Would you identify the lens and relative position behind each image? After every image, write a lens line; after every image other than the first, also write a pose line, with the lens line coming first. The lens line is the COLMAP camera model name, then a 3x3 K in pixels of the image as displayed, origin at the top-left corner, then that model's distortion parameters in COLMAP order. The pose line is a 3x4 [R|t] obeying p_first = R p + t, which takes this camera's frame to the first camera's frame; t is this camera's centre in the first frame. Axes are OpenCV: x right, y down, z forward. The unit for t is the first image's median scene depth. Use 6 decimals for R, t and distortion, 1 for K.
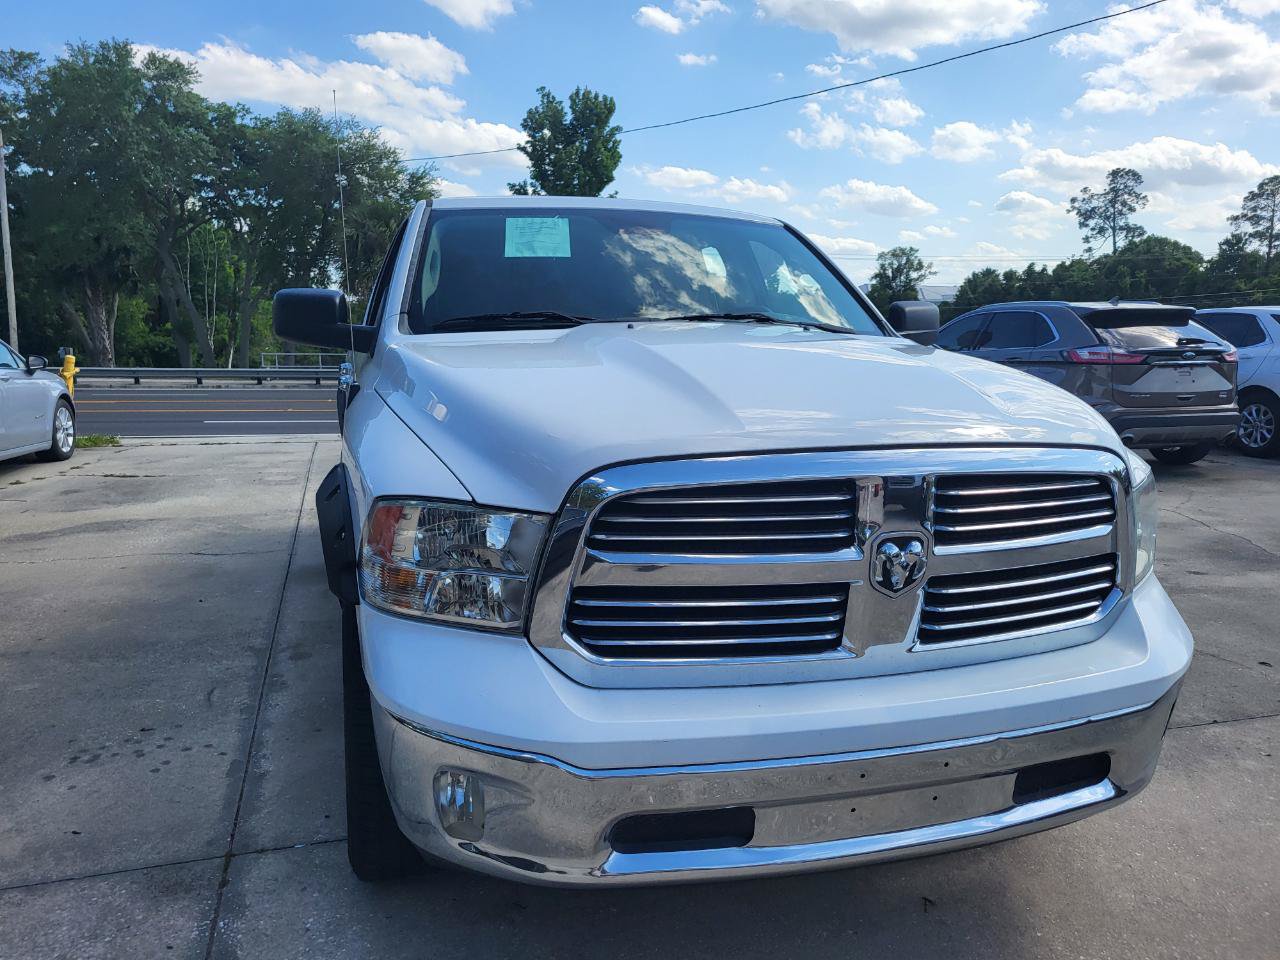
lens RADIAL K [[966.0, 0, 646.0], [0, 966.0, 481.7], [0, 0, 1]] dist [0.057637, -0.048919]
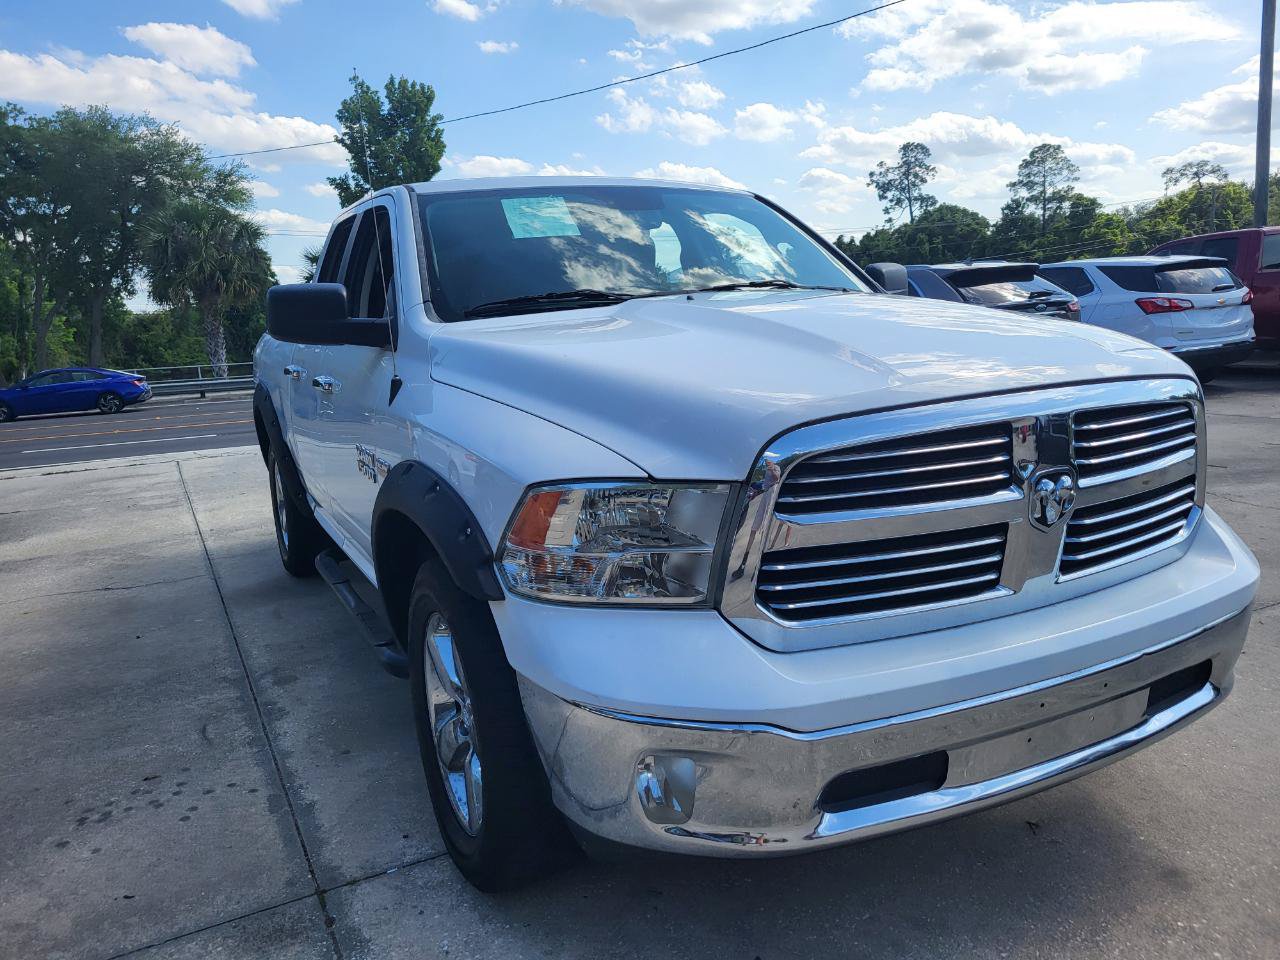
lens RADIAL K [[962.9, 0, 651.9], [0, 962.9, 470.5], [0, 0, 1]] dist [0.058086, -0.045370]
pose [[0.981744, -0.092515, 0.166191, -0.014368], [0.092074, 0.995698, 0.010371, 0.000150], [-0.166436, 0.005120, 0.986039, 0.001977]]
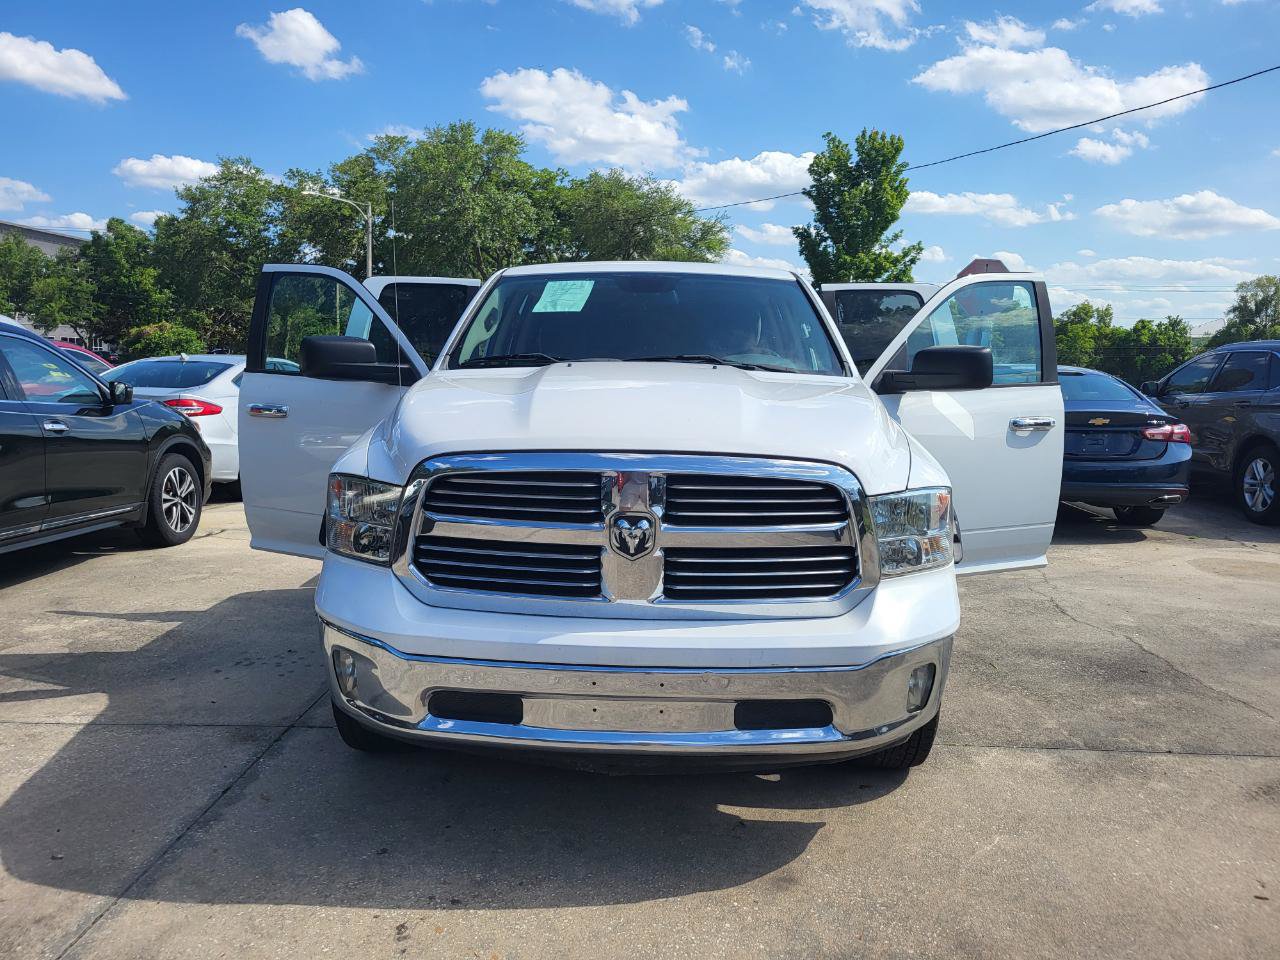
lens RADIAL K [[964.5, 0, 618.9], [0, 964.5, 482.2], [0, 0, 1]] dist [0.060964, -0.052550]
pose [[0.945181, 0.043824, -0.323594, 0.029934], [-0.056565, 0.997946, -0.030071, 0.002239], [0.321611, 0.046727, 0.945718, -0.013885]]
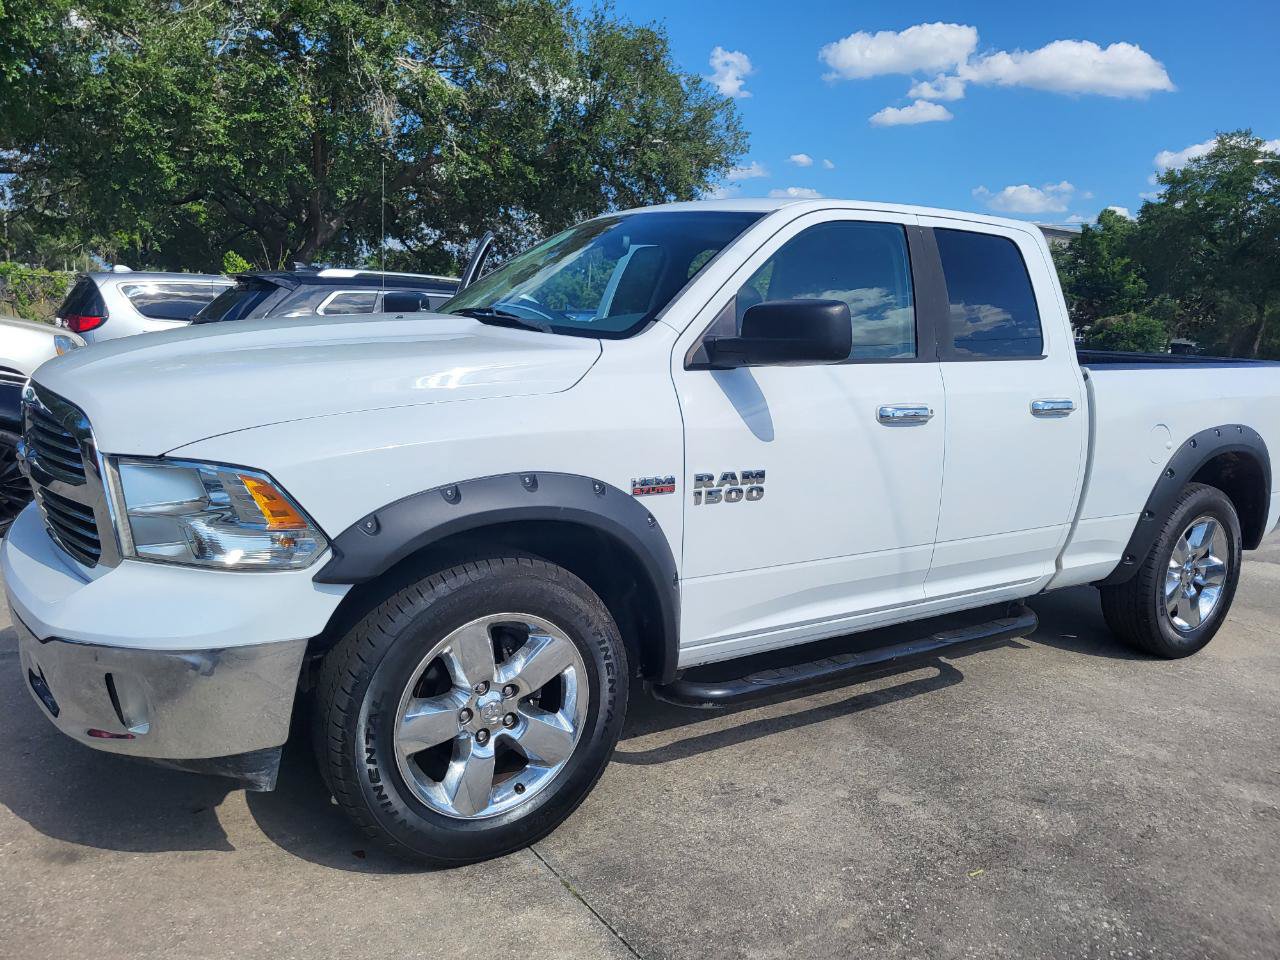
lens RADIAL K [[966.0, 0, 646.0], [0, 966.0, 481.7], [0, 0, 1]] dist [0.057637, -0.048919]
pose [[0.308853, 0.158321, -0.937840, 0.083386], [-0.195272, 0.975598, 0.100387, -0.009171], [0.930848, 0.152129, 0.332232, 0.059955]]
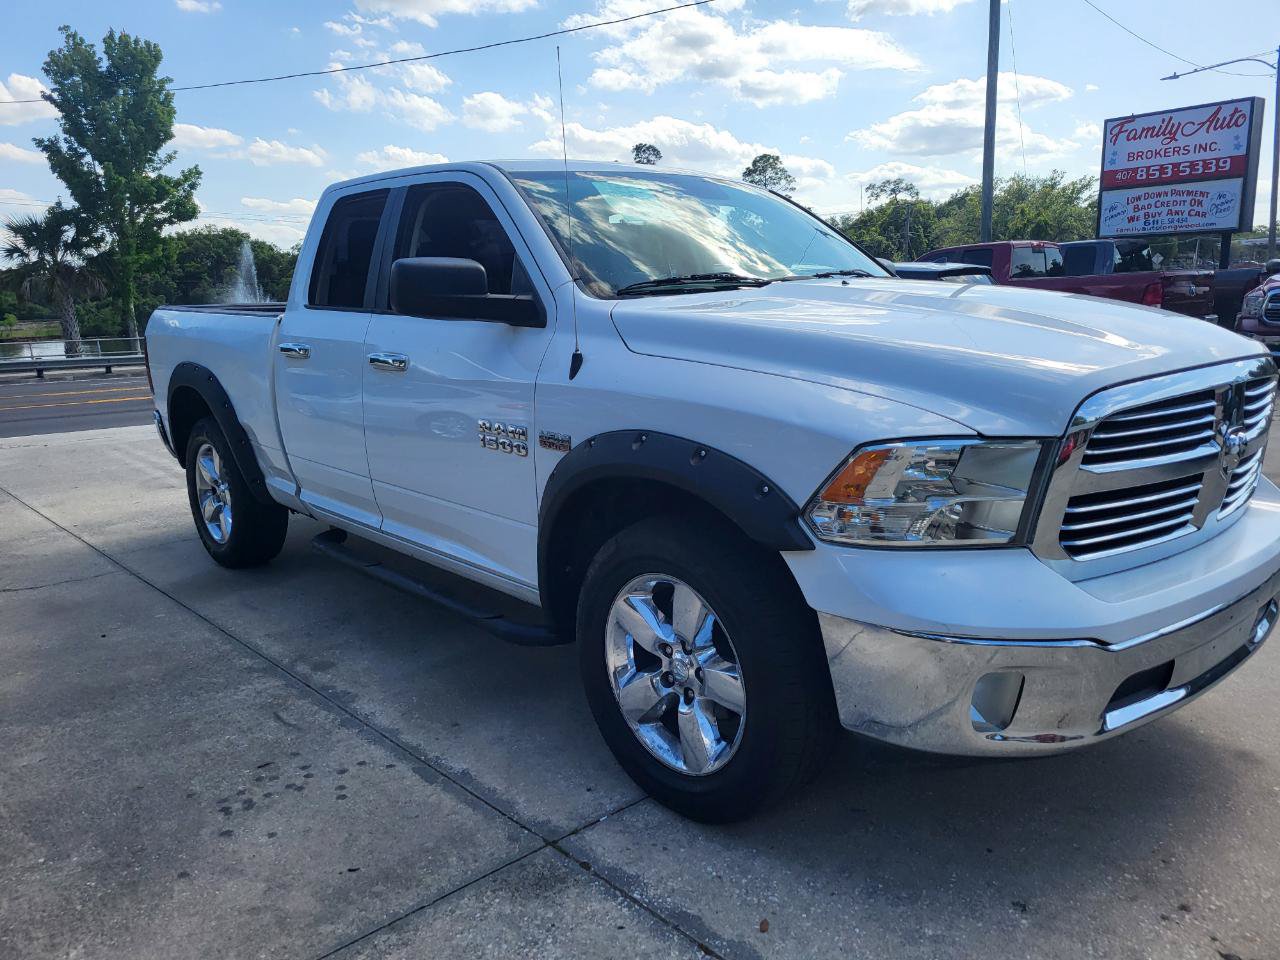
lens RADIAL K [[960.2, 0, 623.5], [0, 960.2, 488.2], [0, 0, 1]] dist [0.056548, -0.043475]
pose [[0.912385, -0.115427, 0.392721, -0.042915], [0.100308, 0.993213, 0.058884, -0.001114], [-0.396852, -0.014332, 0.917771, 0.005837]]
